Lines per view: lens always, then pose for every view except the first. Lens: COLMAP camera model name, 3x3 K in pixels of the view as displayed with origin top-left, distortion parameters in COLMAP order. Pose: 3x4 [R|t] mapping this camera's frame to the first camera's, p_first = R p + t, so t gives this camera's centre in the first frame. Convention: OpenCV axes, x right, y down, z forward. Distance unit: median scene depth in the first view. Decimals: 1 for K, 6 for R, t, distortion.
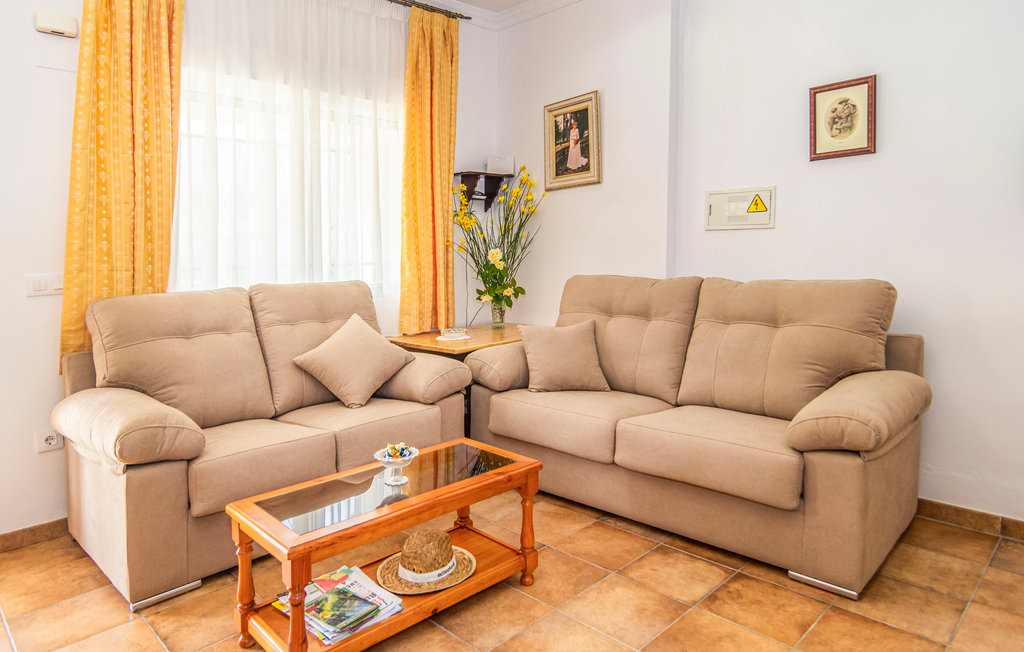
lens RADIAL K [[623.0, 0, 485.5], [0, 623.0, 263.9], [0, 0, 1]] dist [0.002996, 0.000333]
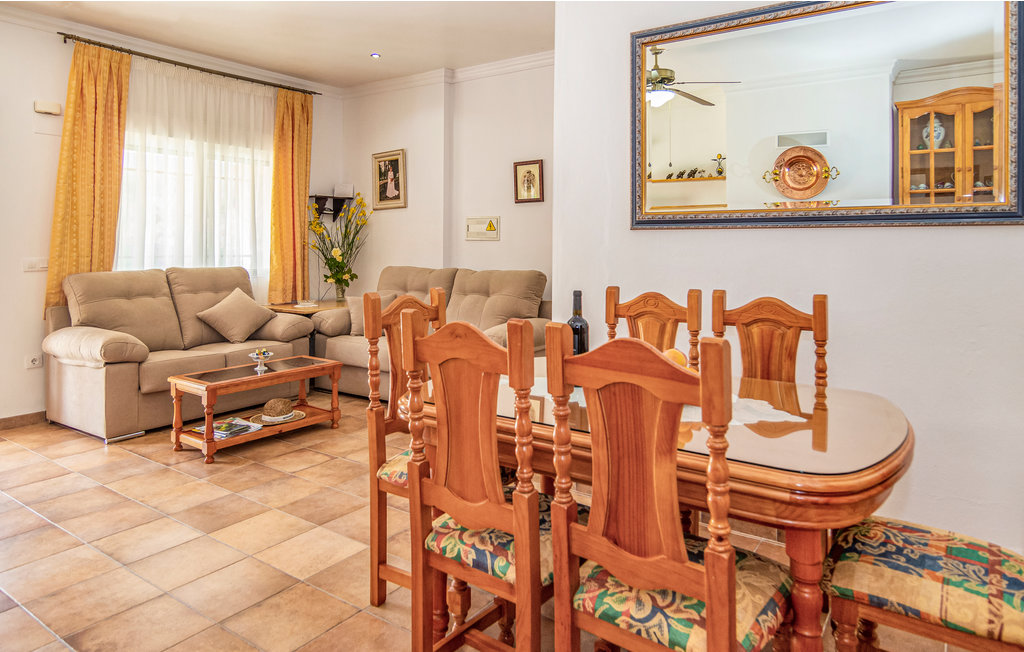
lens RADIAL K [[630.1, 0, 514.5], [0, 630.1, 275.3], [0, 0, 1]] dist [0.001970, 0.000745]
pose [[0.976906, 0.015481, 0.213106, 0.131195], [-0.020748, 0.999532, 0.022497, -0.001473], [-0.212658, -0.026398, 0.976770, -0.686106]]
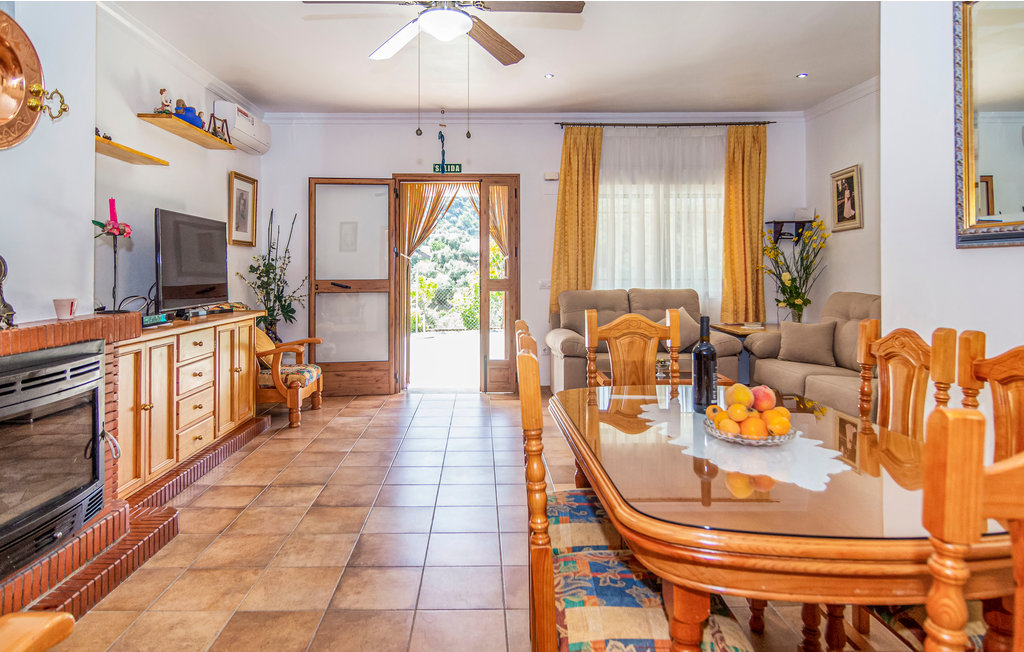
lens RADIAL K [[617.0, 0, 511.0], [0, 617.0, 295.9], [0, 0, 1]] dist [0.000759, -0.000052]
pose [[0.751156, 0.048056, -0.658373, 0.586147], [-0.026772, 0.998744, 0.042355, -0.014515], [0.659581, -0.014189, 0.751500, -0.669865]]
